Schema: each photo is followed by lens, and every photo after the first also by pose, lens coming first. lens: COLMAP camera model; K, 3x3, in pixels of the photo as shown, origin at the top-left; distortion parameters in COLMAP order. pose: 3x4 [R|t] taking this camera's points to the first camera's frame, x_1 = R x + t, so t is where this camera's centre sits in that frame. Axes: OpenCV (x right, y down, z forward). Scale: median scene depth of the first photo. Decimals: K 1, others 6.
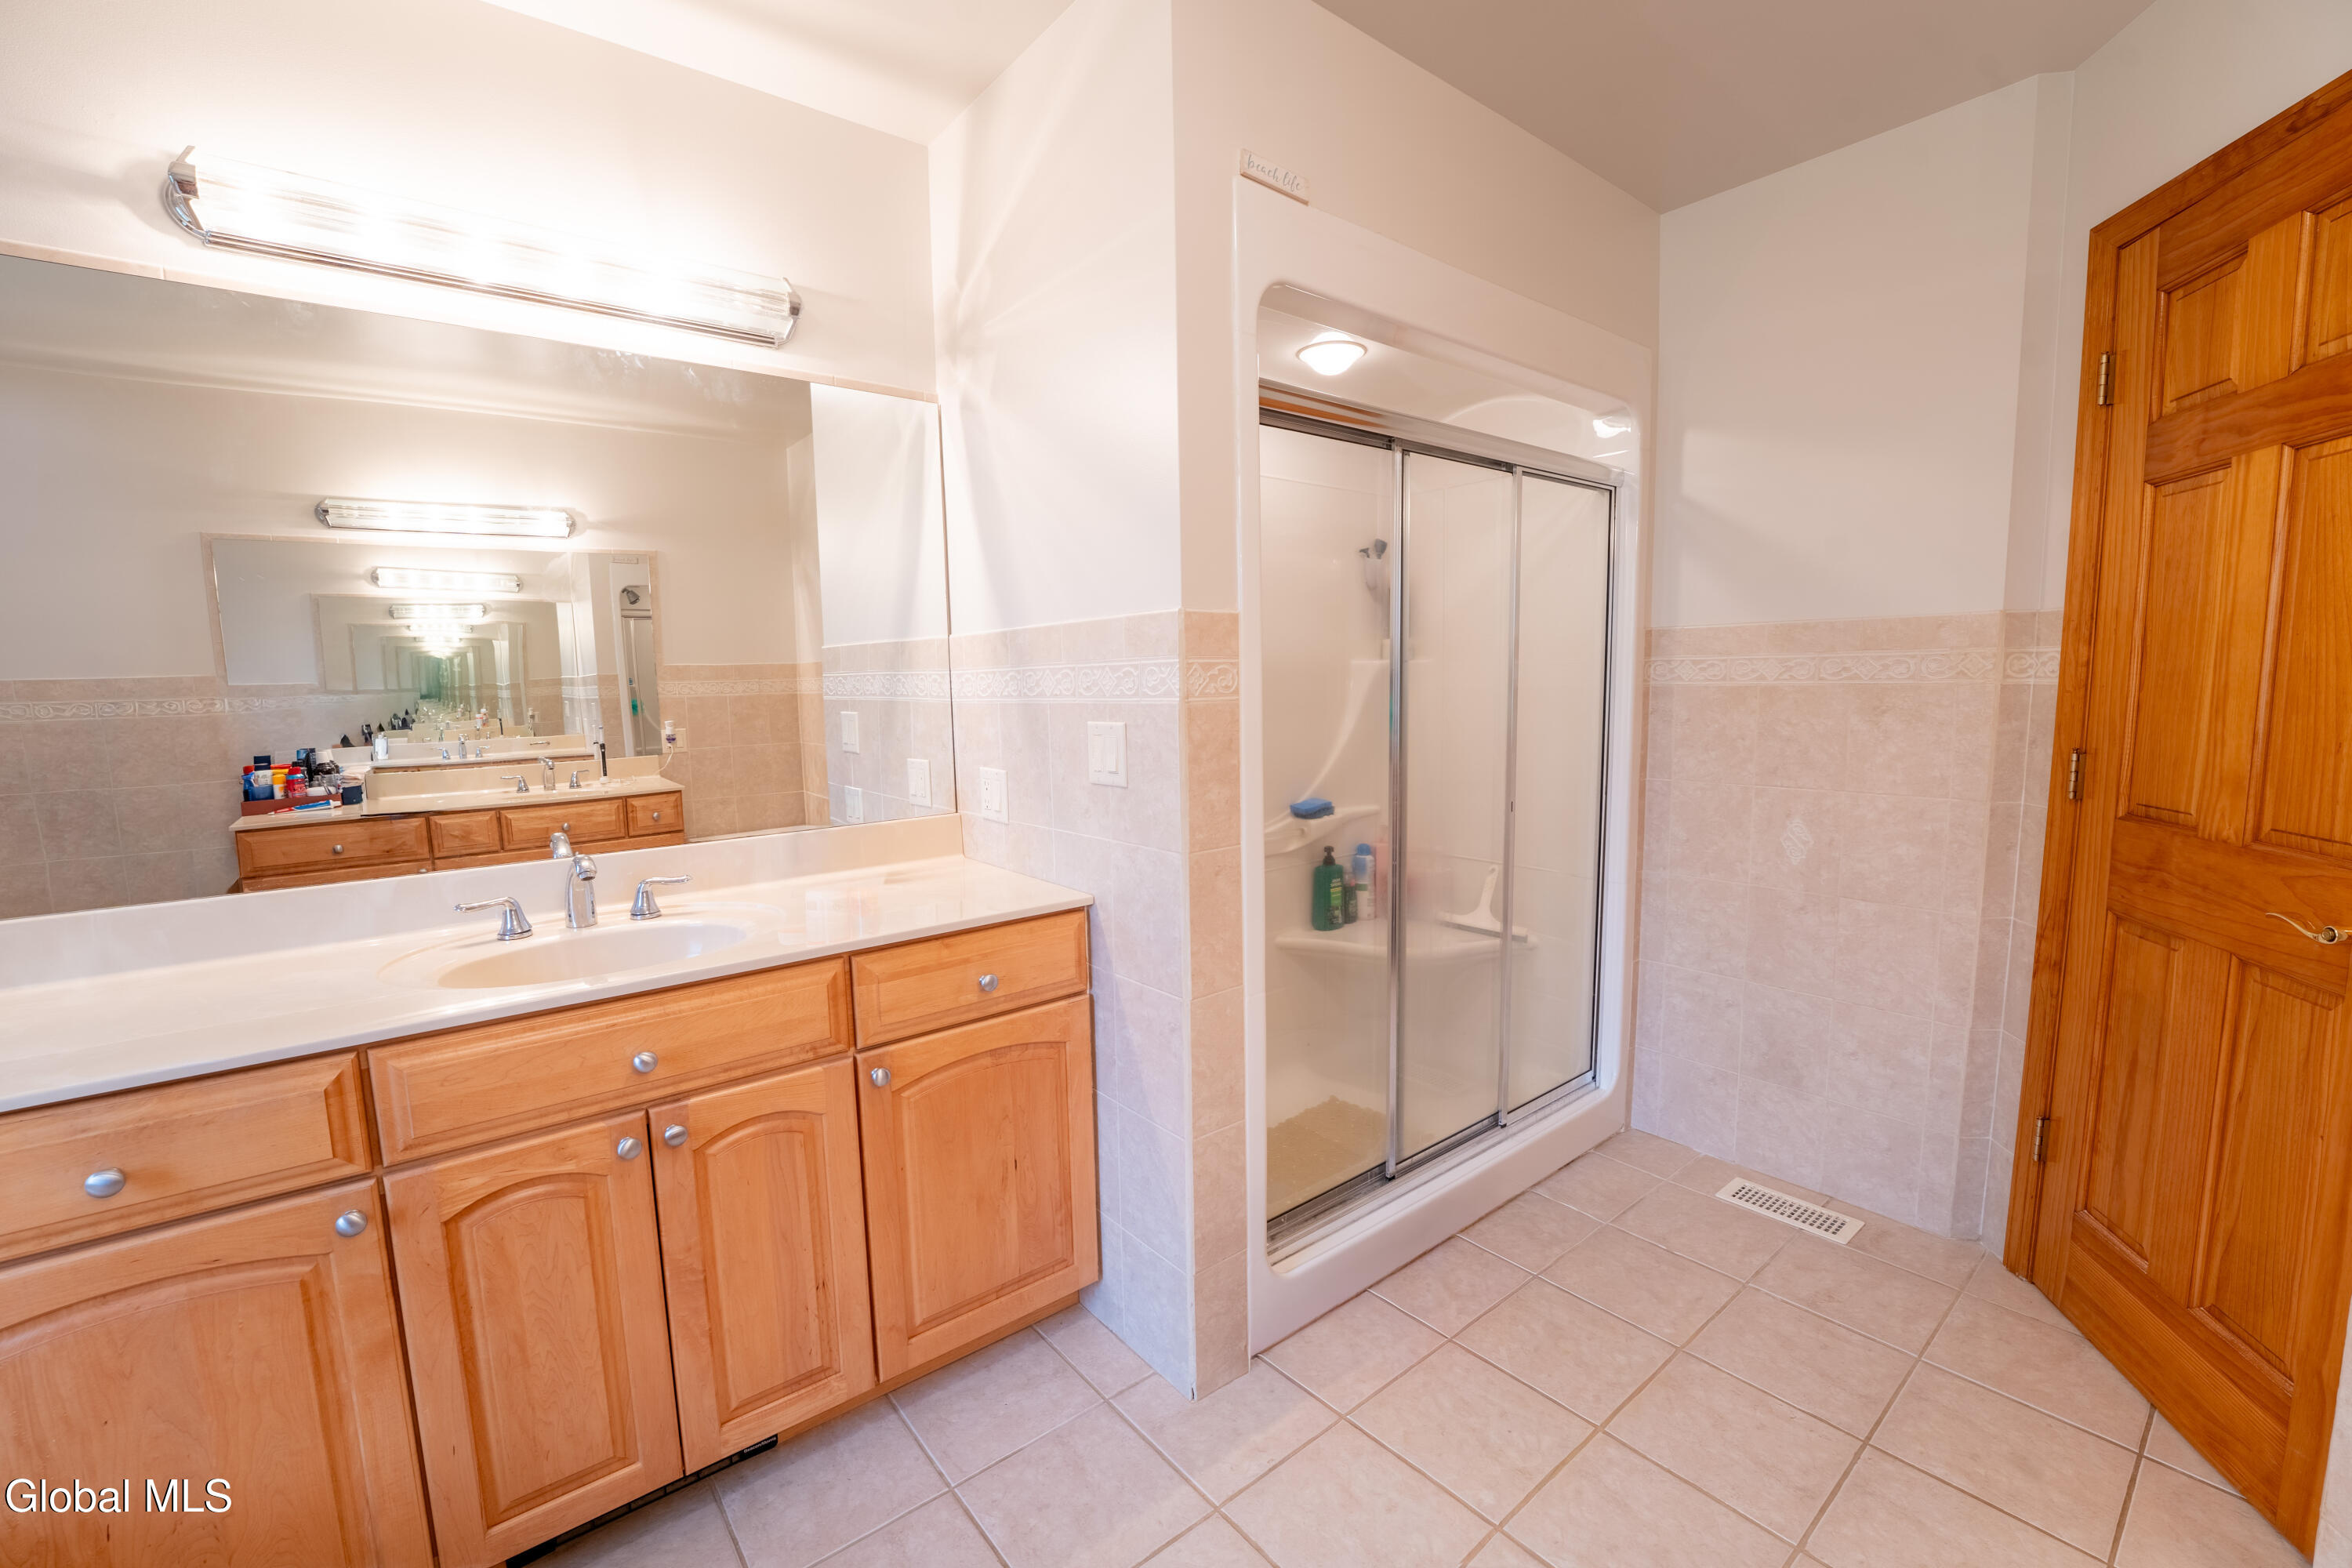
lens RADIAL K [[972.8, 0, 1176.0], [0, 972.8, 784.0], [0, 0, 1]] dist [-0.021655, -0.000325]
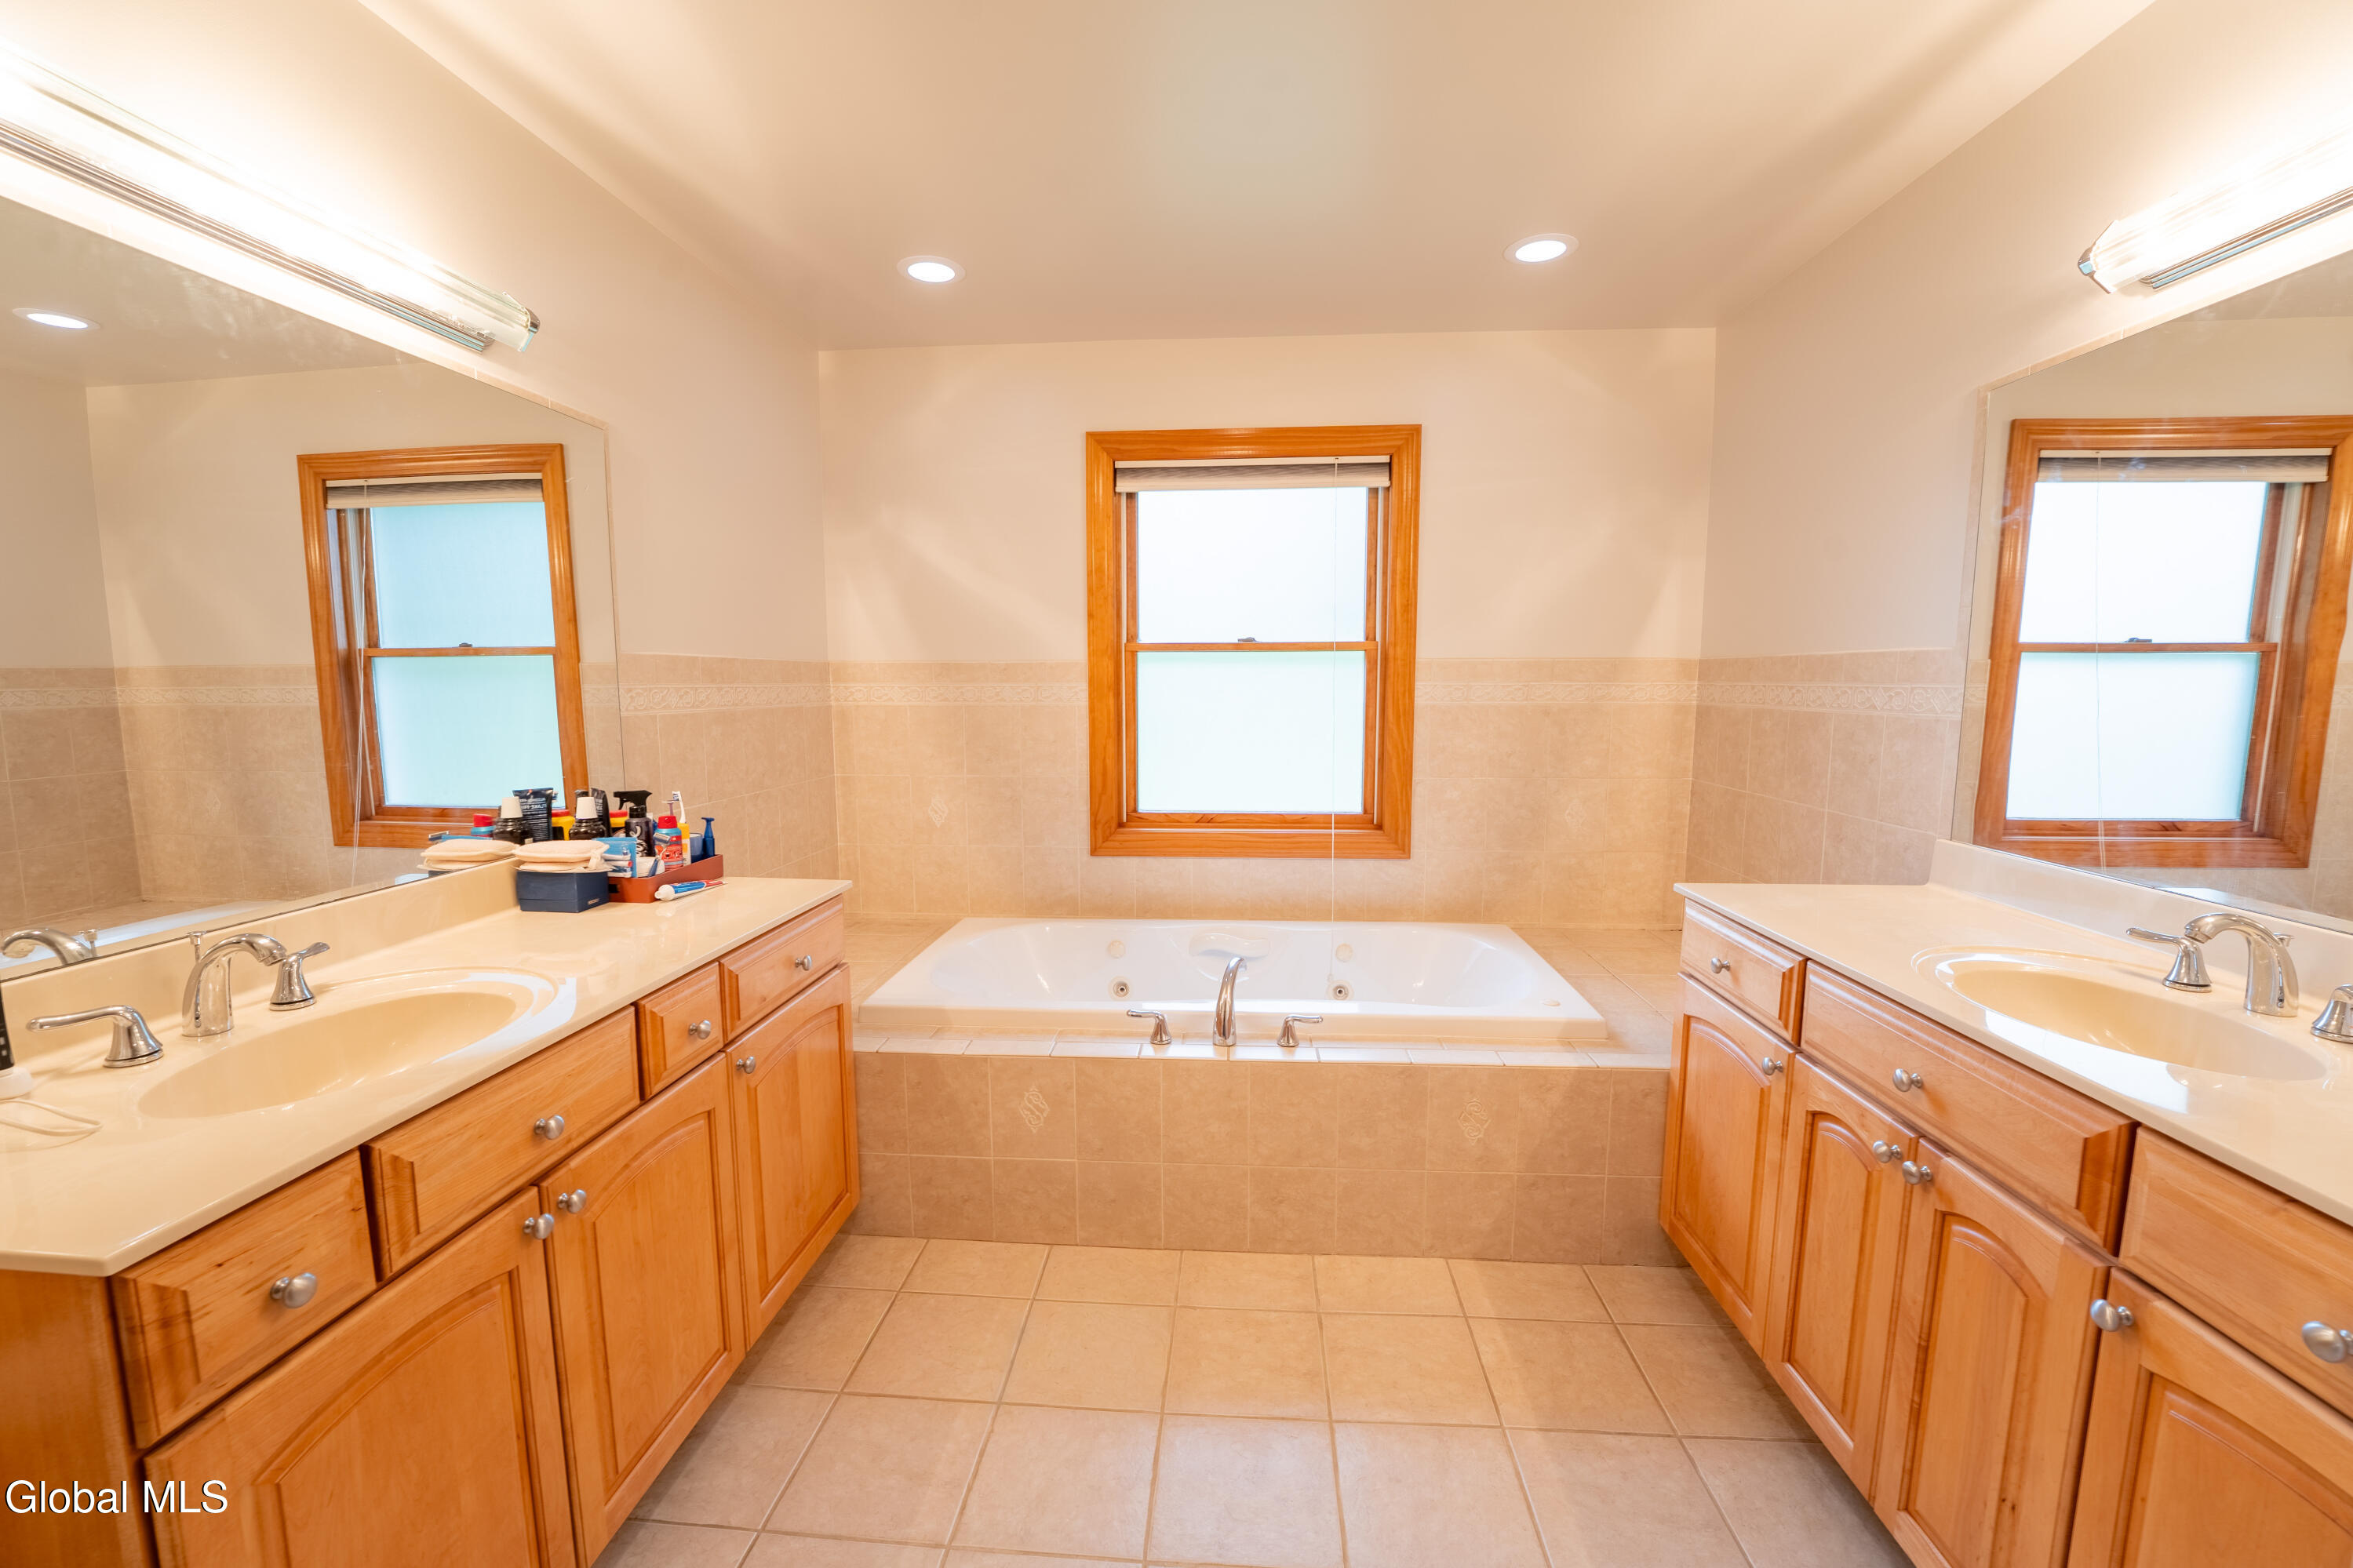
lens RADIAL K [[973.1, 0, 1176.5], [0, 973.1, 784.0], [0, 0, 1]] dist [-0.021655, -0.000325]
pose [[-0.685391, 0.106032, -0.720414, 0.612515], [-0.052350, 0.979607, 0.193985, -0.155542], [0.726291, 0.170669, -0.665863, 1.028618]]
